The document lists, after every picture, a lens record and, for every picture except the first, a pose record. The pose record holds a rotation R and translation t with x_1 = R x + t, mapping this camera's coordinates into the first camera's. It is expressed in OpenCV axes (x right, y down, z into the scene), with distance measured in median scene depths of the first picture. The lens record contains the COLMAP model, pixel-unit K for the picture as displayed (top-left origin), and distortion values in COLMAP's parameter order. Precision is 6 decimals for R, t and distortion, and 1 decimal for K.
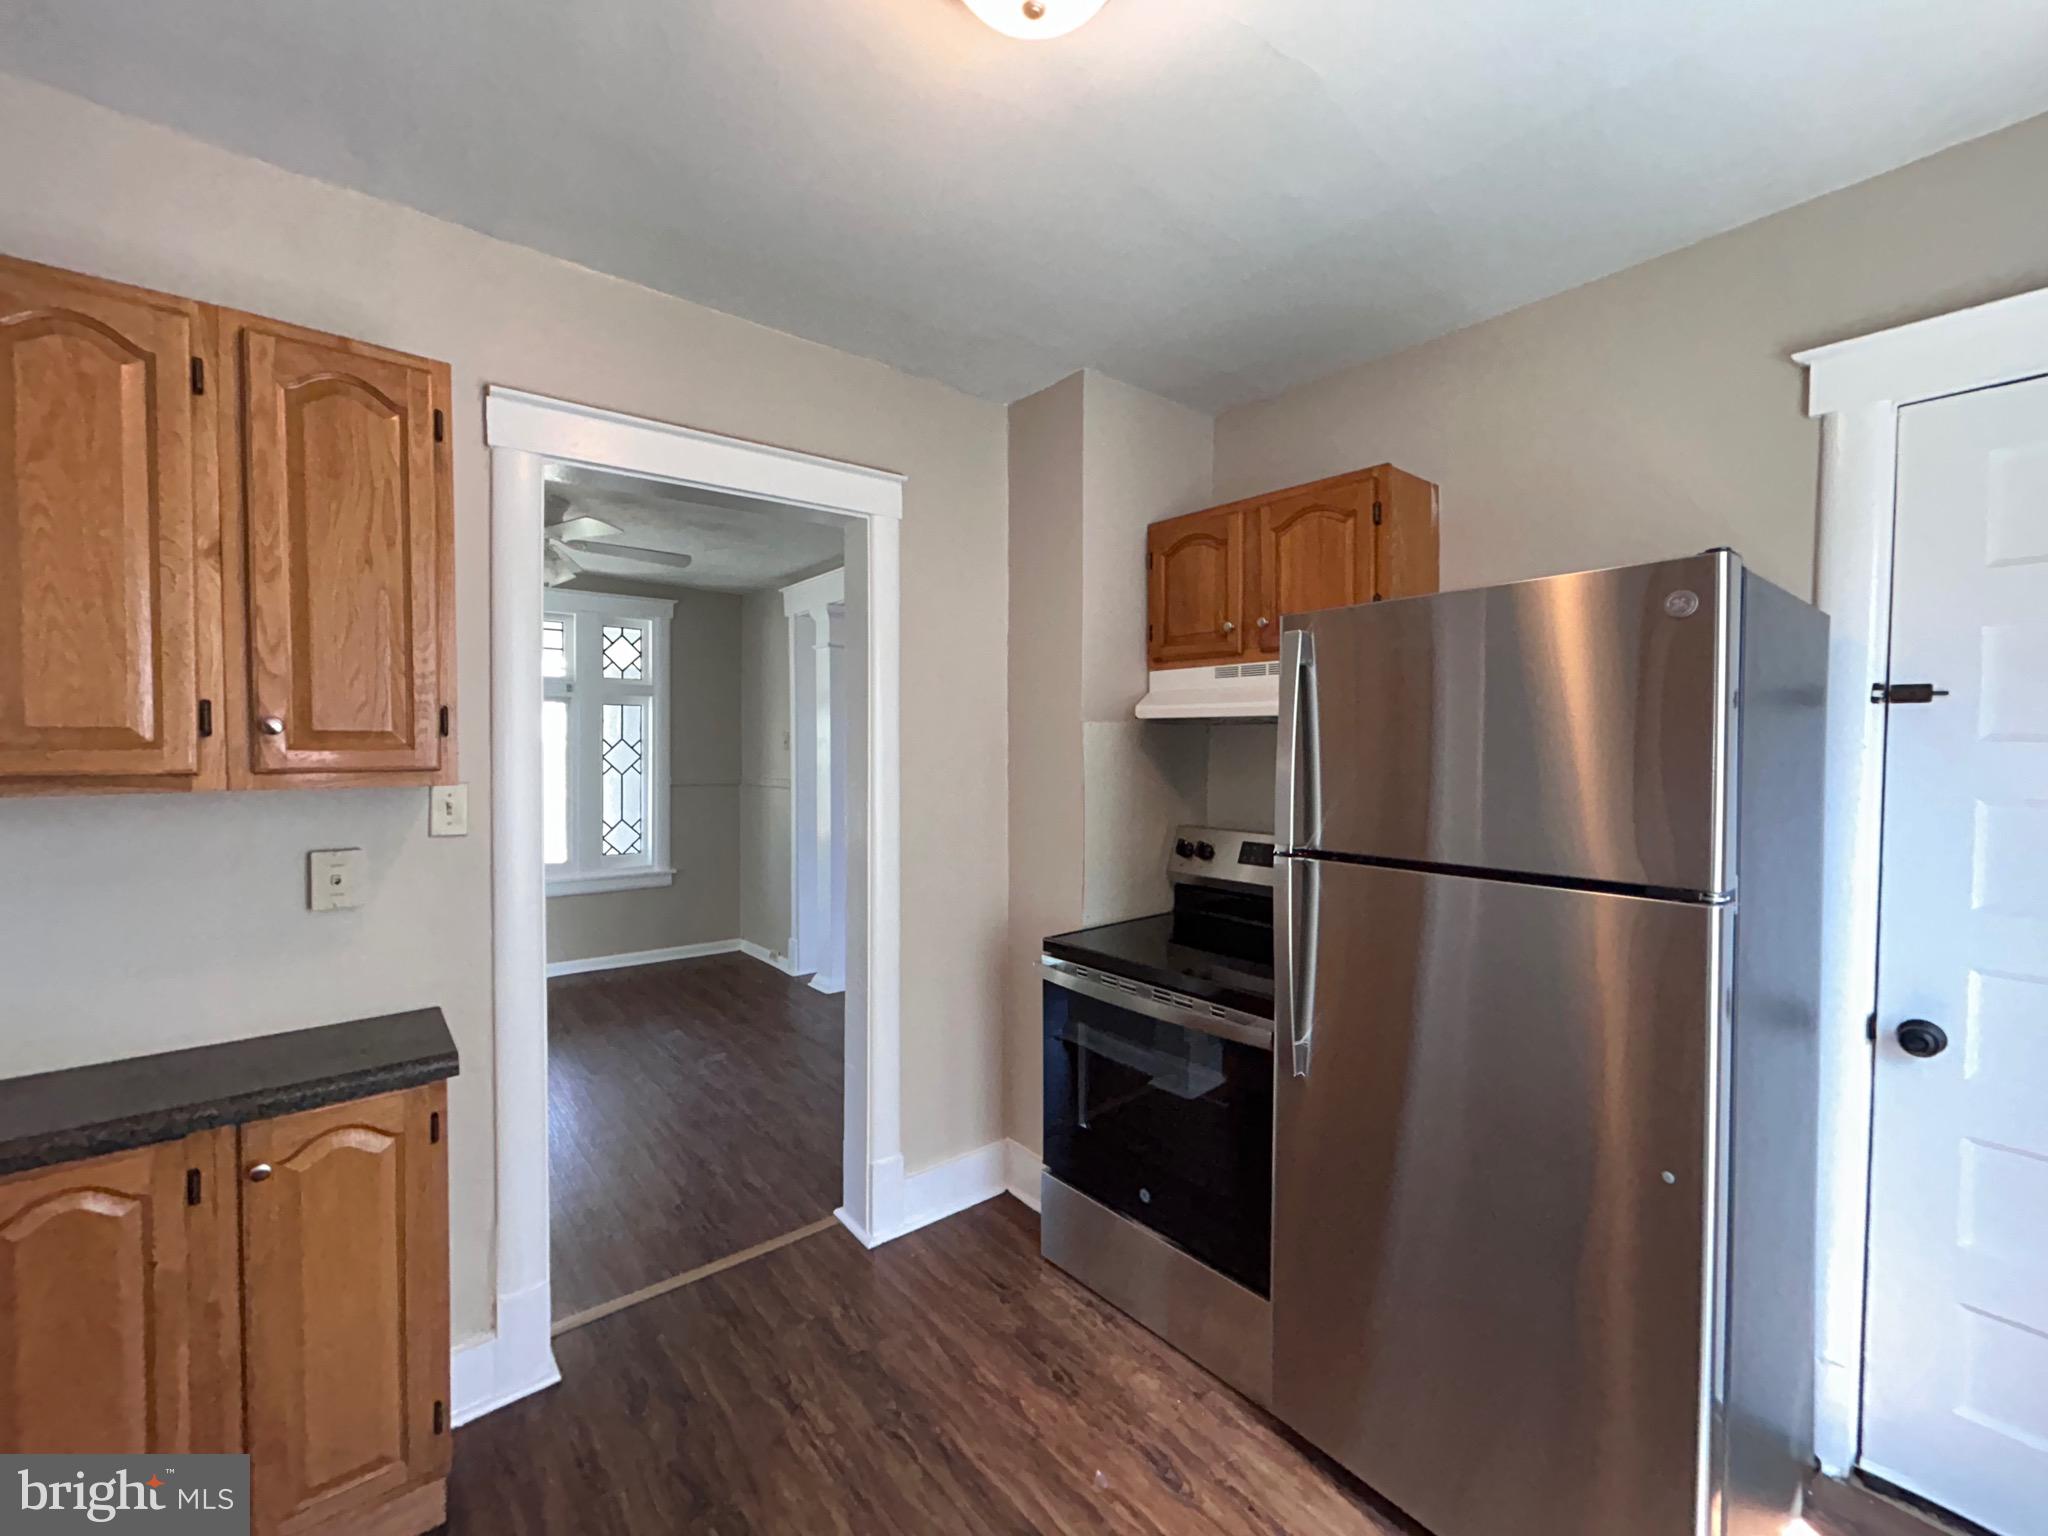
lens RADIAL K [[835.9, 0, 1020.8], [0, 835.9, 766.2], [0, 0, 1]] dist [0.001596, -0.000042]
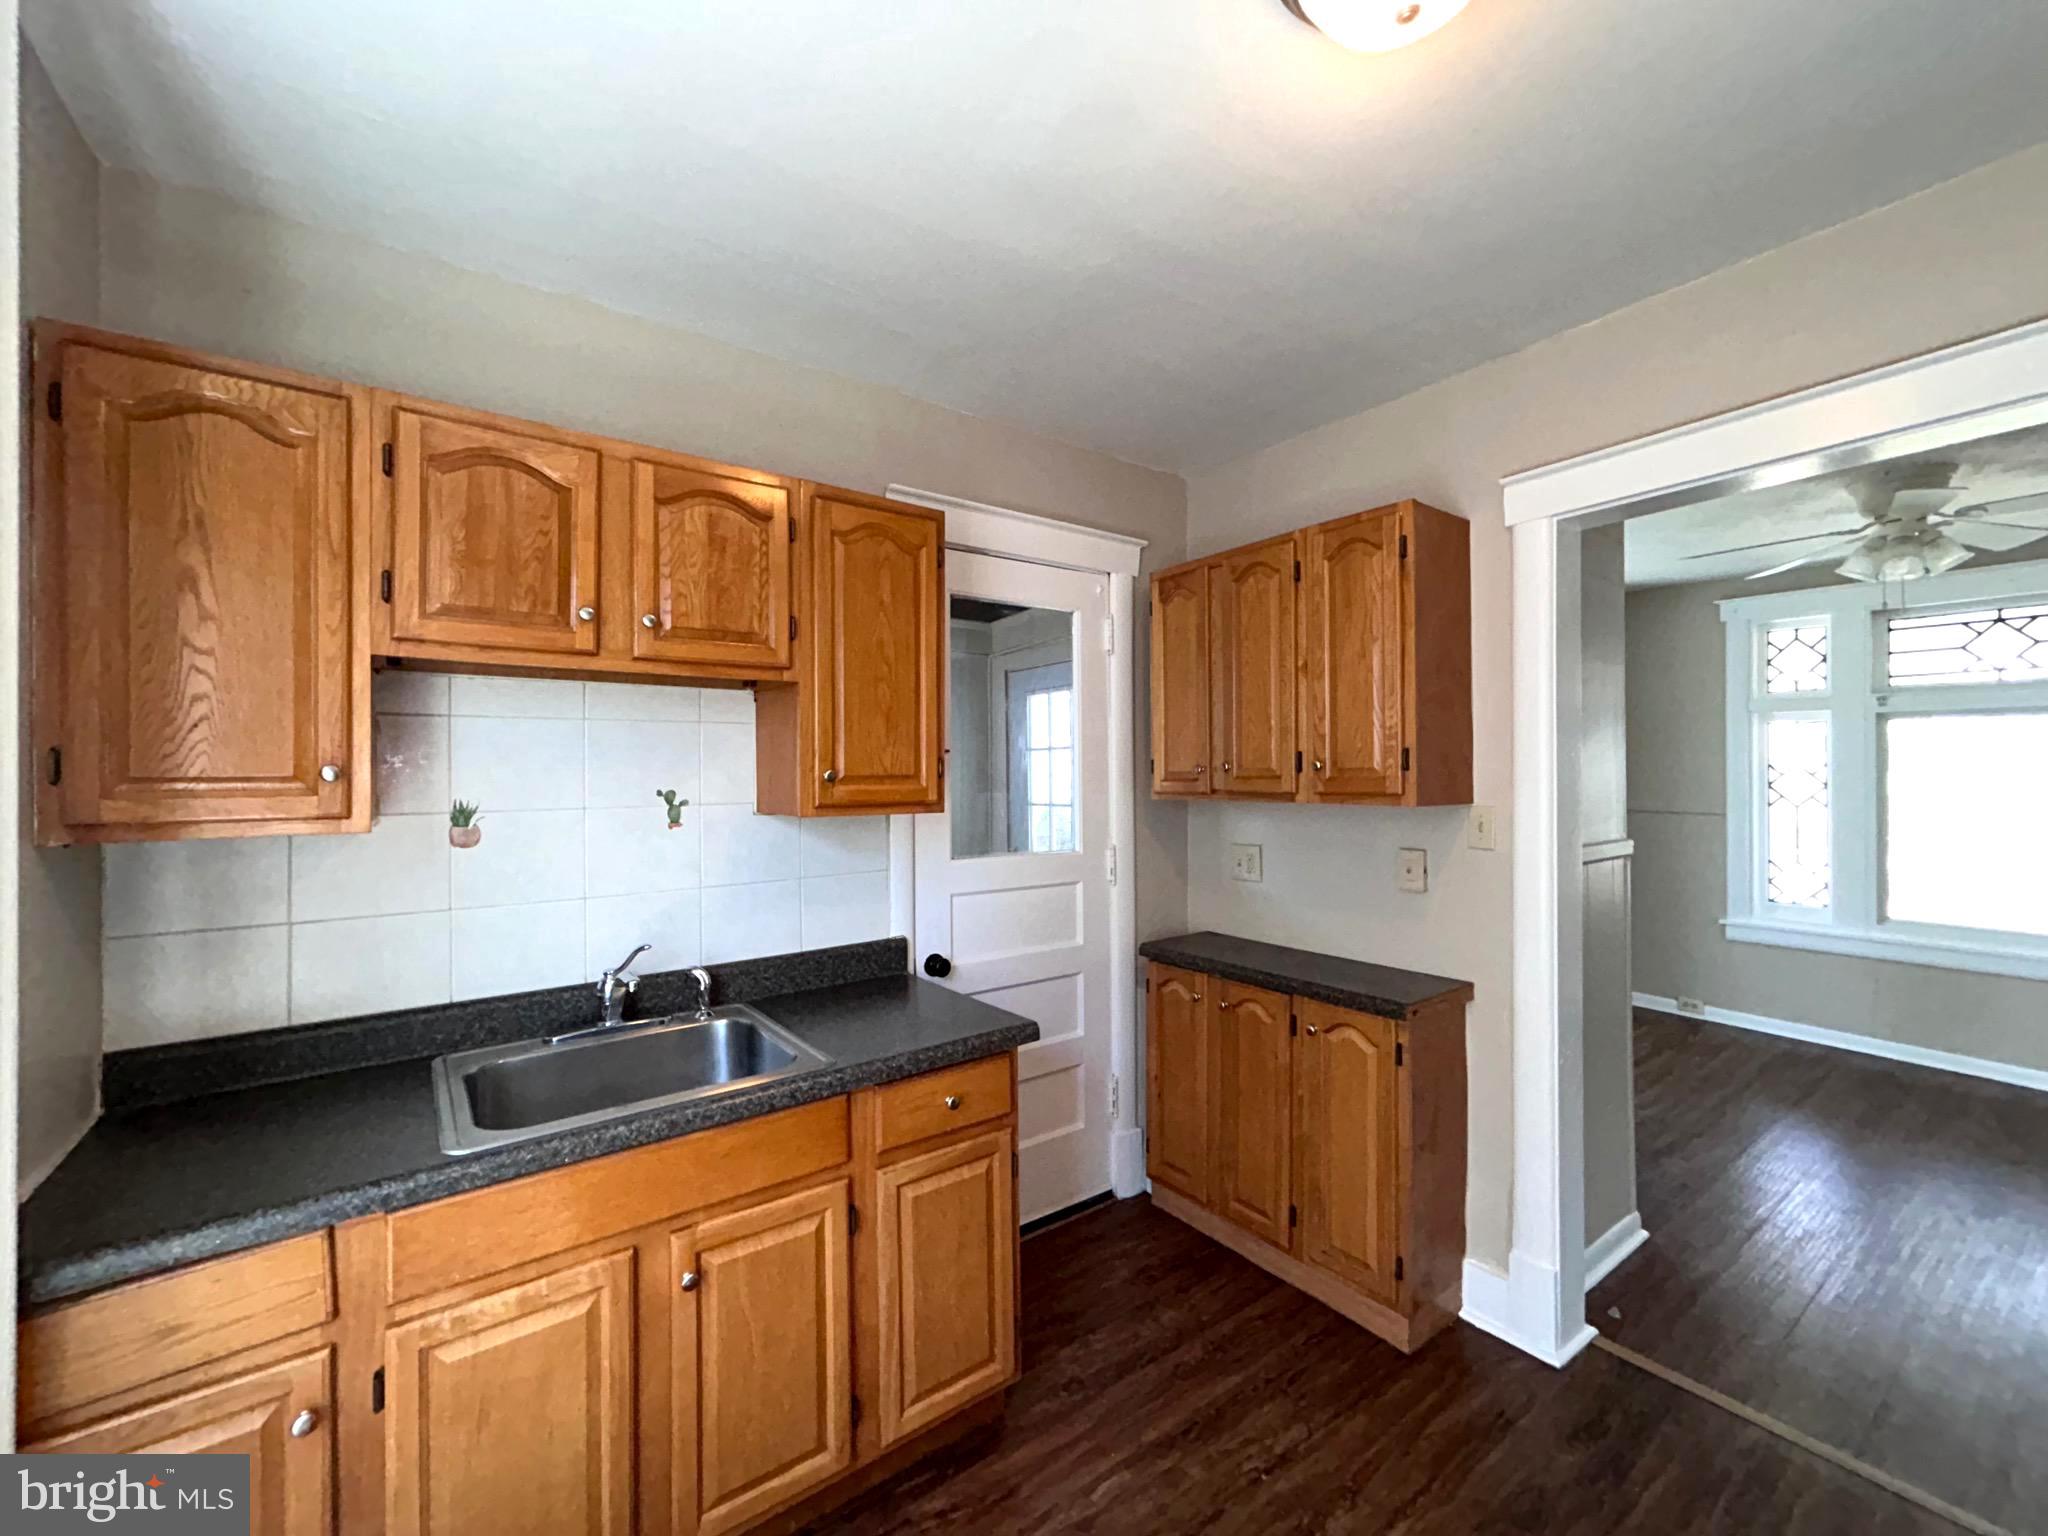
lens RADIAL K [[807.8, 0, 1024.0], [0, 807.8, 768.0], [0, 0, 1]] dist [-0.000355, -0.000061]
pose [[-0.059587, -0.008254, -0.998189, 0.734129], [-0.020467, 0.999766, -0.007046, -0.019481], [0.998013, 0.020010, -0.059742, 0.497091]]
